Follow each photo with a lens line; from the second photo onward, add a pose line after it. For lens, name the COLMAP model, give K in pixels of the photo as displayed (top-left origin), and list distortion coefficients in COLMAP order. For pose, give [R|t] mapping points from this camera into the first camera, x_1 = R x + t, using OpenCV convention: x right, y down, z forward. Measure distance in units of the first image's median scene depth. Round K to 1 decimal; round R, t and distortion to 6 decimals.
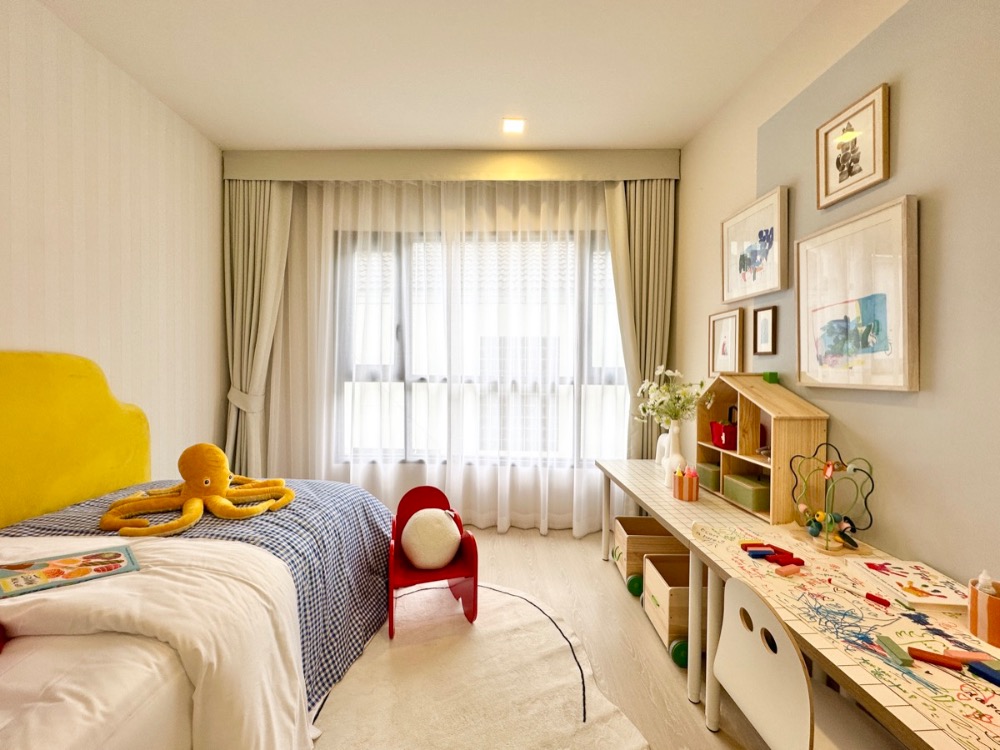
lens RADIAL K [[418.8, 0, 500.9], [0, 418.8, 368.2], [0, 0, 1]] dist [-0.000381, -0.000103]
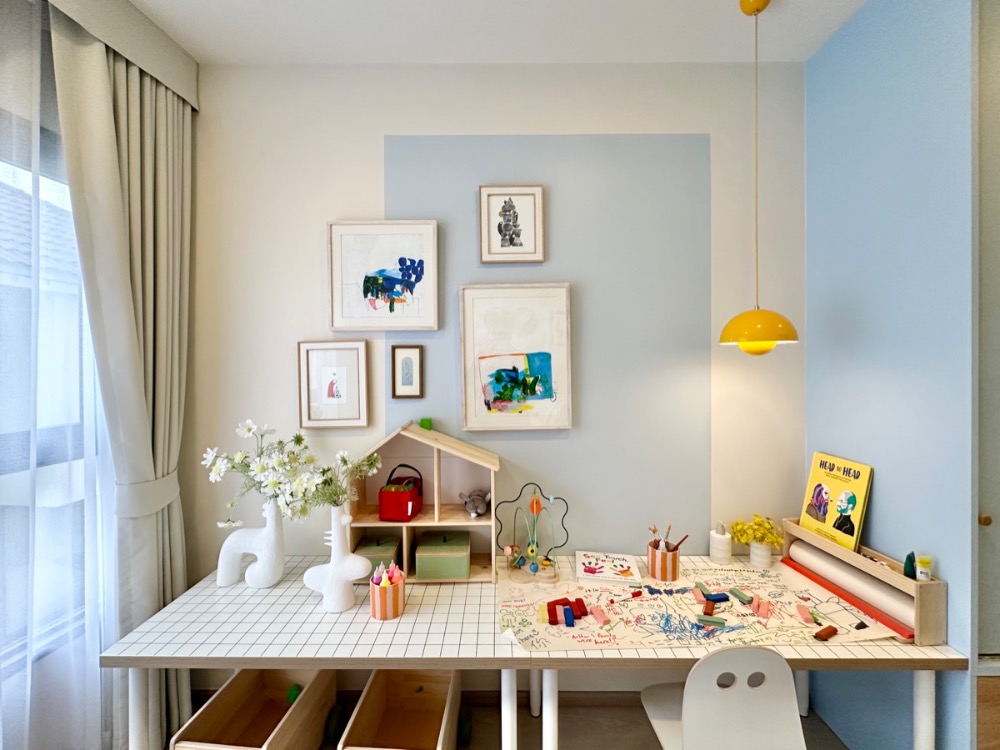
lens RADIAL K [[415.2, 0, 498.6], [0, 415.2, 364.2], [0, 0, 1]] dist [0.000684, 0.000029]
pose [[0.051340, -0.010871, 0.998622, -0.311697], [0.013306, 0.999859, 0.010201, -0.141764], [-0.998593, 0.012764, 0.051477, 0.969606]]
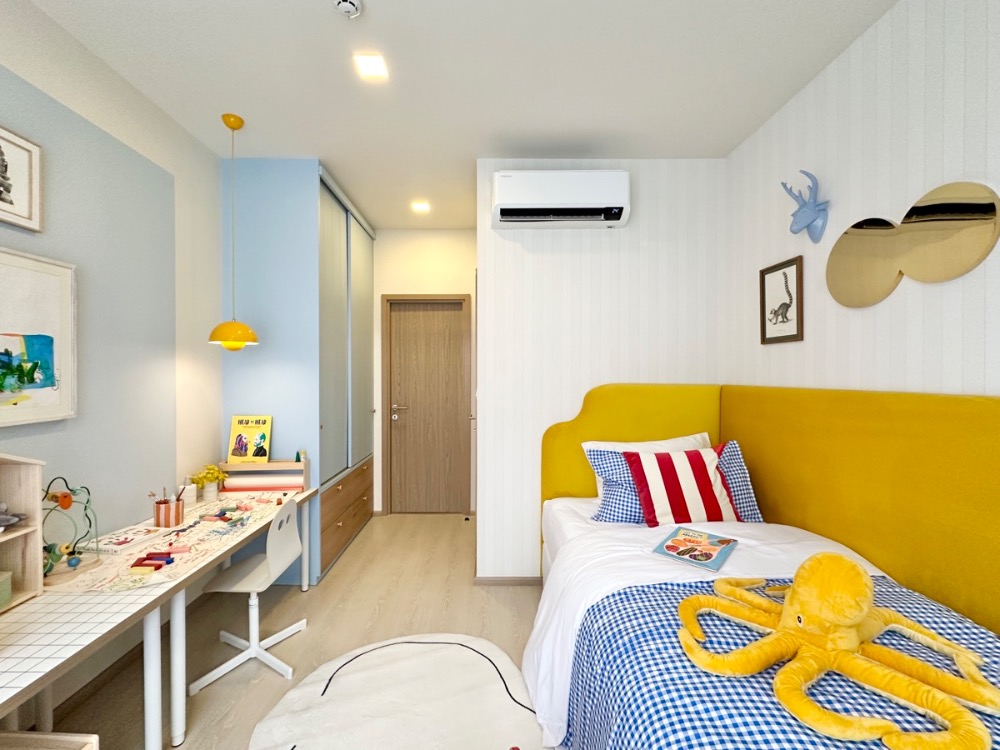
lens RADIAL K [[419.3, 0, 481.1], [0, 419.3, 375.0], [0, 0, 1]] dist [0.000826, 0.000185]
pose [[-0.998338, -0.006968, 0.057210, -0.292554], [-0.006253, 0.999900, 0.012660, -0.084592], [-0.057293, 0.012281, -0.998282, 1.854618]]
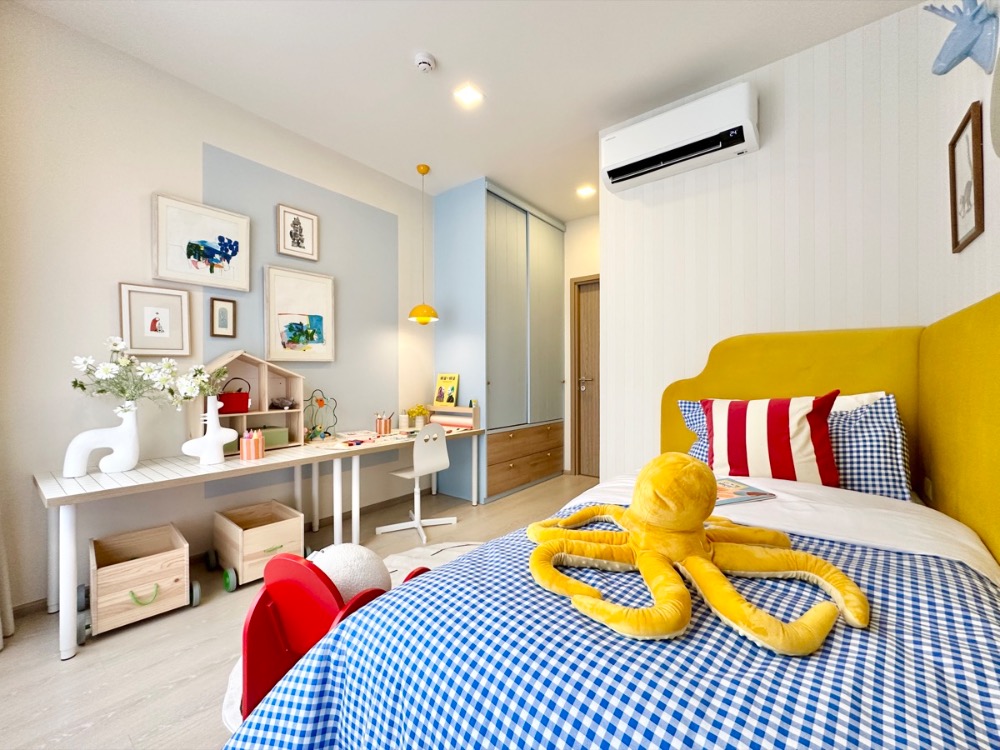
lens RADIAL K [[403.7, 0, 498.5], [0, 403.7, 371.5], [0, 0, 1]] dist [-0.000907, 0.000183]
pose [[-0.755414, 0.000806, 0.655247, -0.993901], [0.004395, 0.999983, 0.003837, 0.089155], [-0.655233, 0.005779, -0.755405, 1.750780]]
